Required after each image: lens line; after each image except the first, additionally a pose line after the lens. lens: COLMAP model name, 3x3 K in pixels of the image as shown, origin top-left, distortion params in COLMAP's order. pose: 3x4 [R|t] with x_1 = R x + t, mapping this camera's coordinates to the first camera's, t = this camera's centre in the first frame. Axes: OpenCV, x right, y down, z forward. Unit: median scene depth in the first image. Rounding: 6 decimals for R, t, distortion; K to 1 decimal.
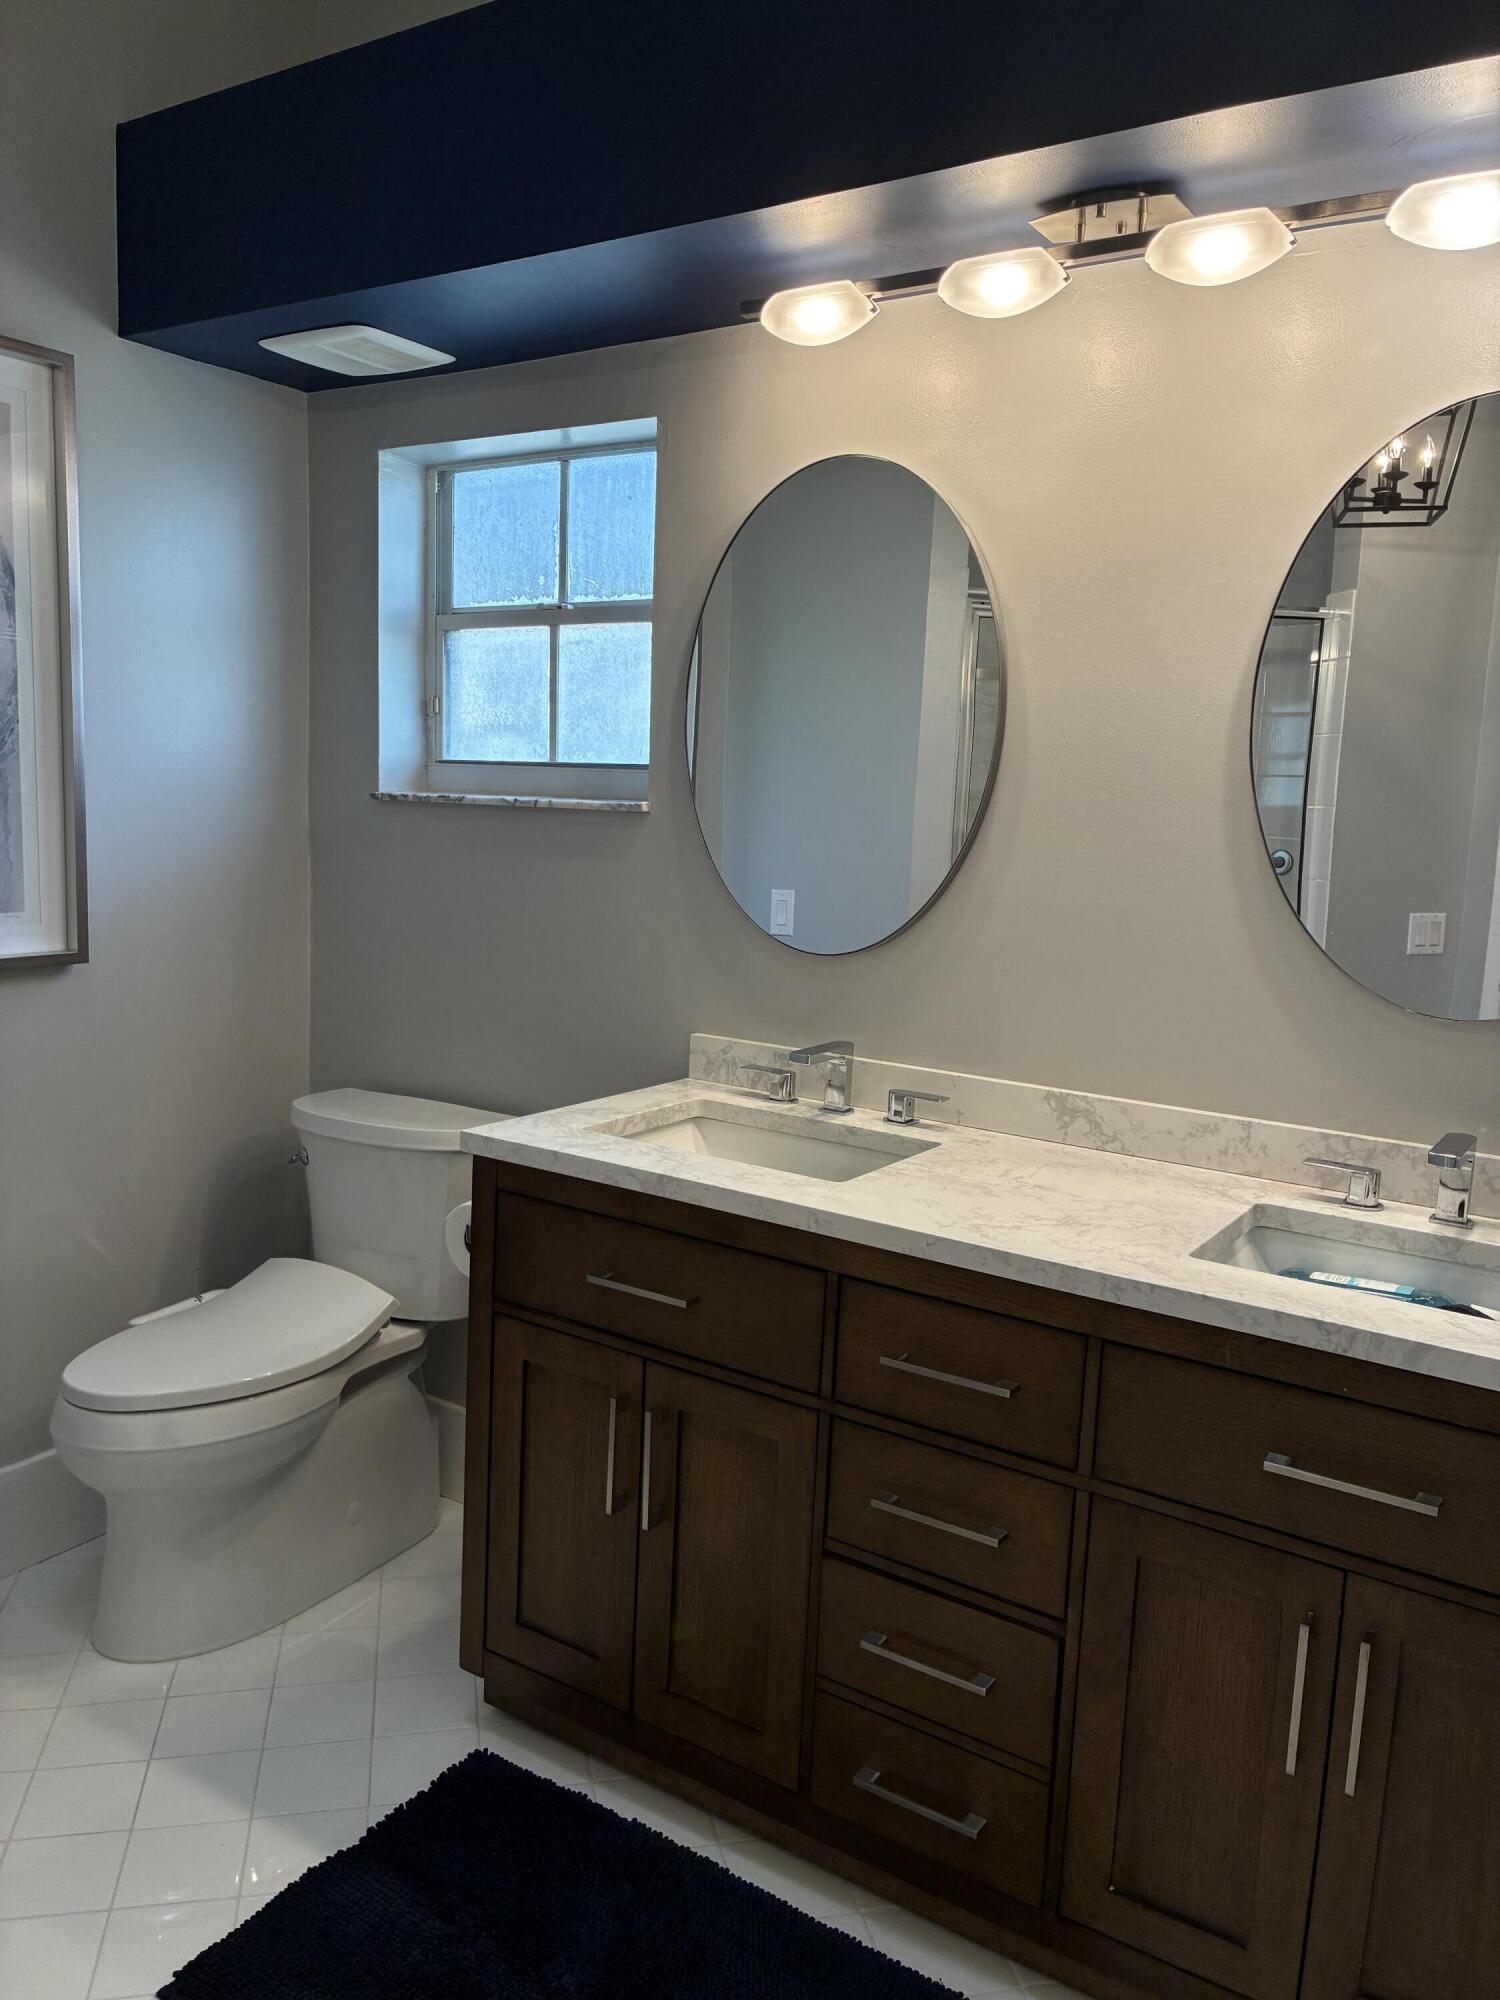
lens RADIAL K [[1506.0, 0, 753.9], [0, 1506.0, 998.8], [0, 0, 1]] dist [0.022280, -0.022492]
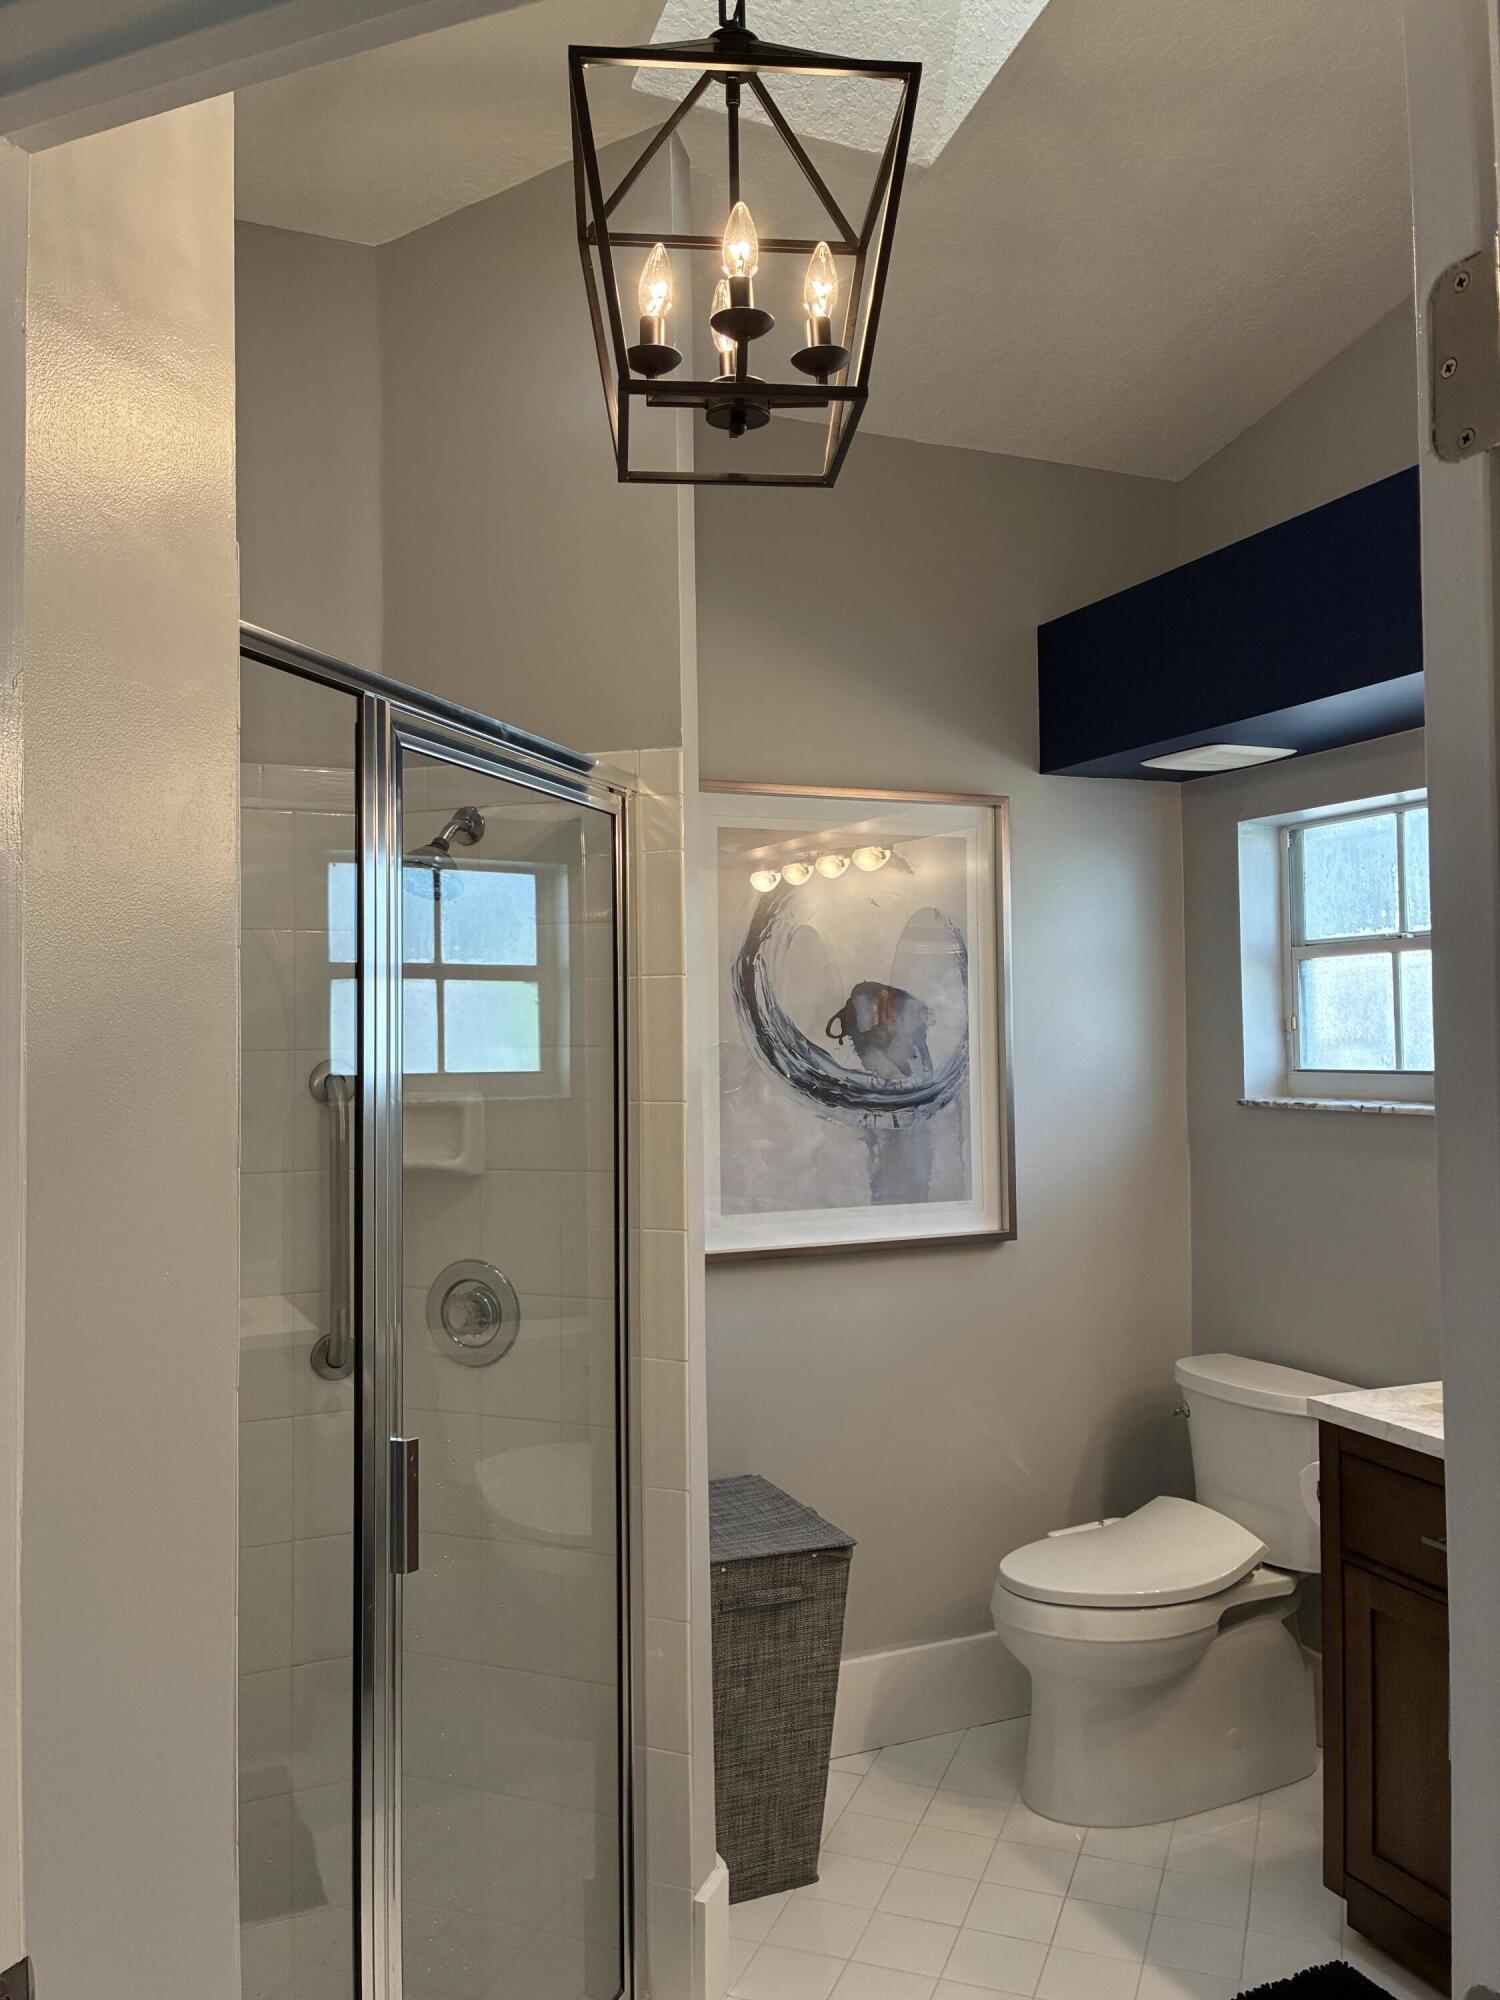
lens RADIAL K [[1506.0, 0, 753.7], [0, 1506.0, 998.9], [0, 0, 1]] dist [0.022280, -0.022492]
pose [[0.835216, -0.062481, -0.546362, 0.089301], [-0.029234, 0.987075, -0.157569, -0.018258], [0.549145, 0.147577, 0.822594, -0.215423]]
